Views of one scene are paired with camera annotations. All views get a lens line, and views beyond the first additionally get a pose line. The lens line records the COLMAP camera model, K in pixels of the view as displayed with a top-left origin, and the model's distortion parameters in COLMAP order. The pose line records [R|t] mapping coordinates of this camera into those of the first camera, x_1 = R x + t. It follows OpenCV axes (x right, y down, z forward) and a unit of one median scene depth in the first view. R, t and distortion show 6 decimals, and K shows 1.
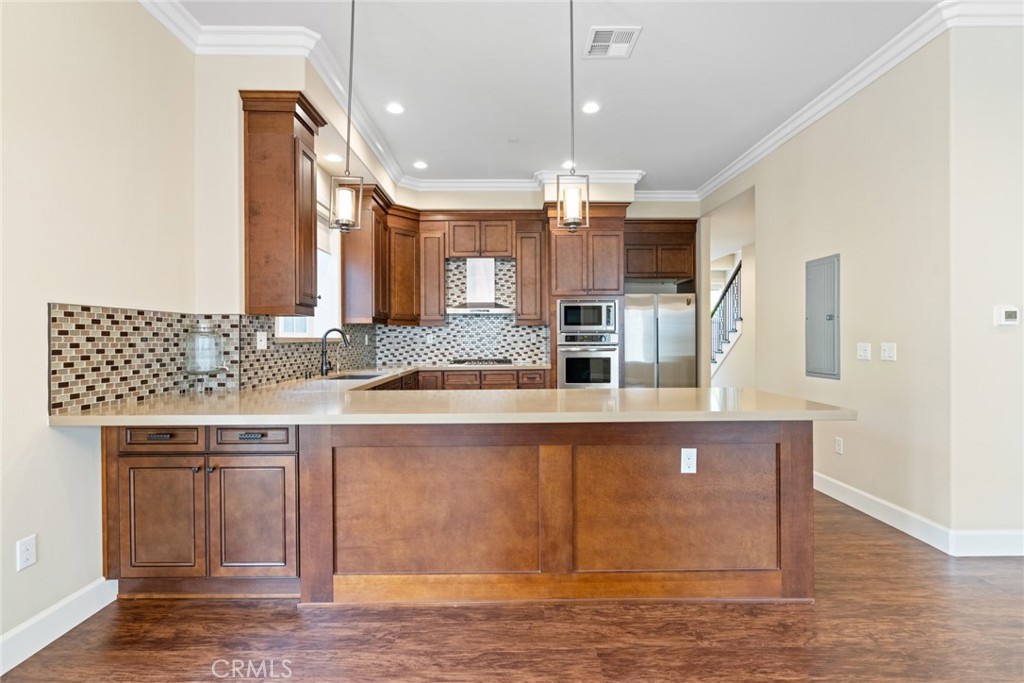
lens RADIAL K [[469.2, 0, 510.5], [0, 469.2, 338.4], [0, 0, 1]] dist [0.001249, 0.000572]
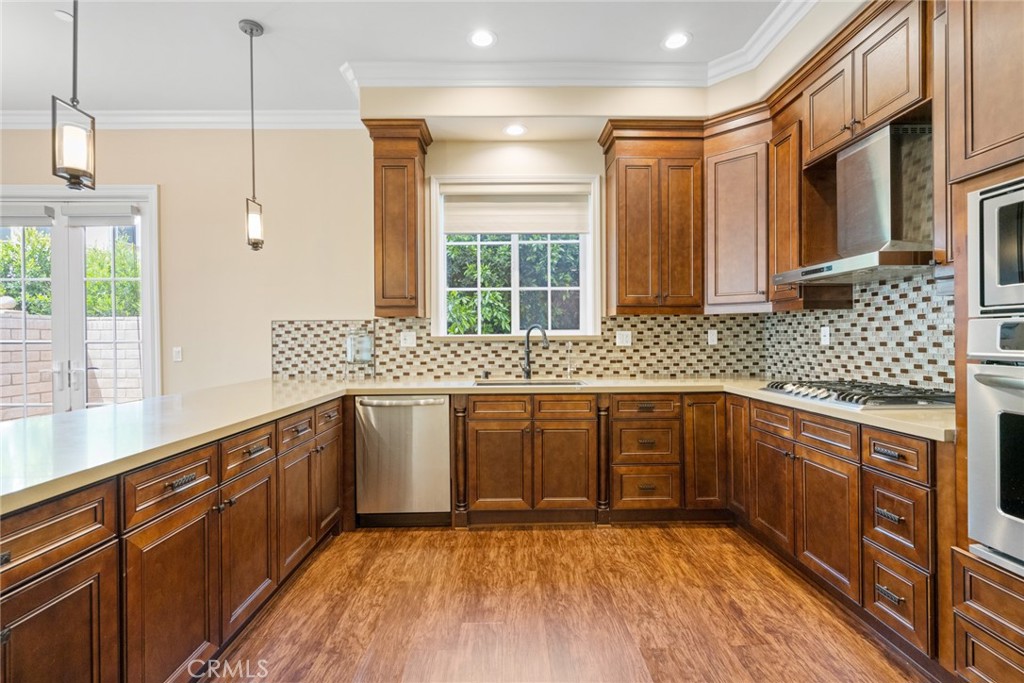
lens RADIAL K [[469.2, 0, 513.2], [0, 469.2, 339.1], [0, 0, 1]] dist [0.001249, 0.000572]
pose [[0.006569, 0.009417, -0.999934, 0.685472], [0.008226, 0.999921, 0.009470, -0.005228], [0.999945, -0.008287, 0.006491, 1.357394]]
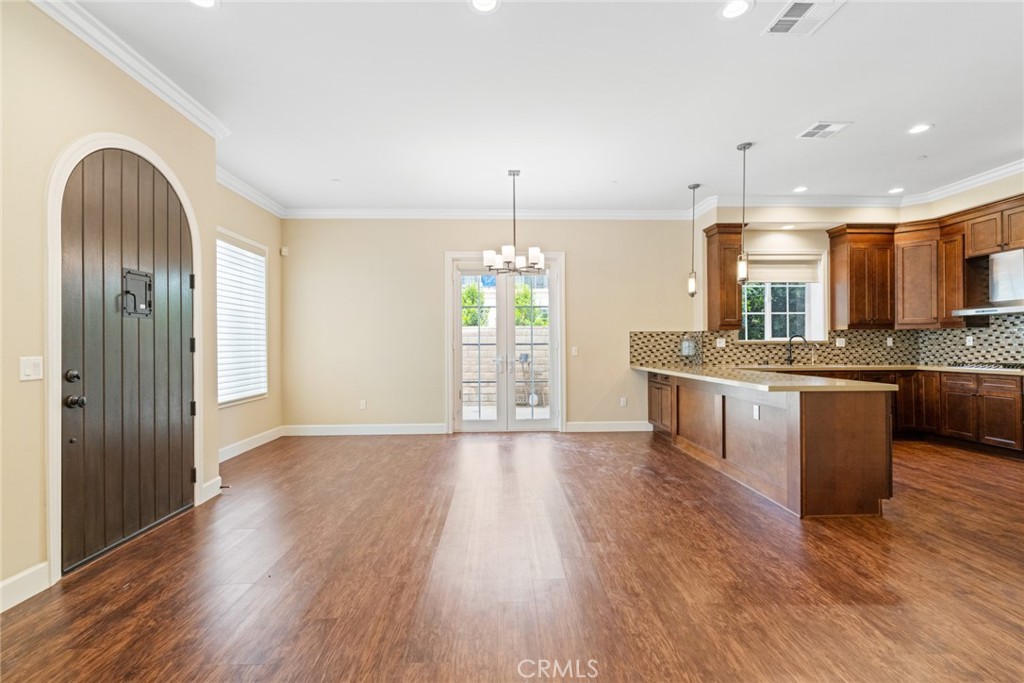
lens RADIAL K [[469.2, 0, 509.6], [0, 469.2, 341.8], [0, 0, 1]] dist [0.001249, 0.000572]
pose [[0.026200, 0.001168, -0.999656, 1.615910], [0.006853, 0.999976, 0.001348, -0.009146], [0.999633, -0.006886, 0.026191, 0.027239]]
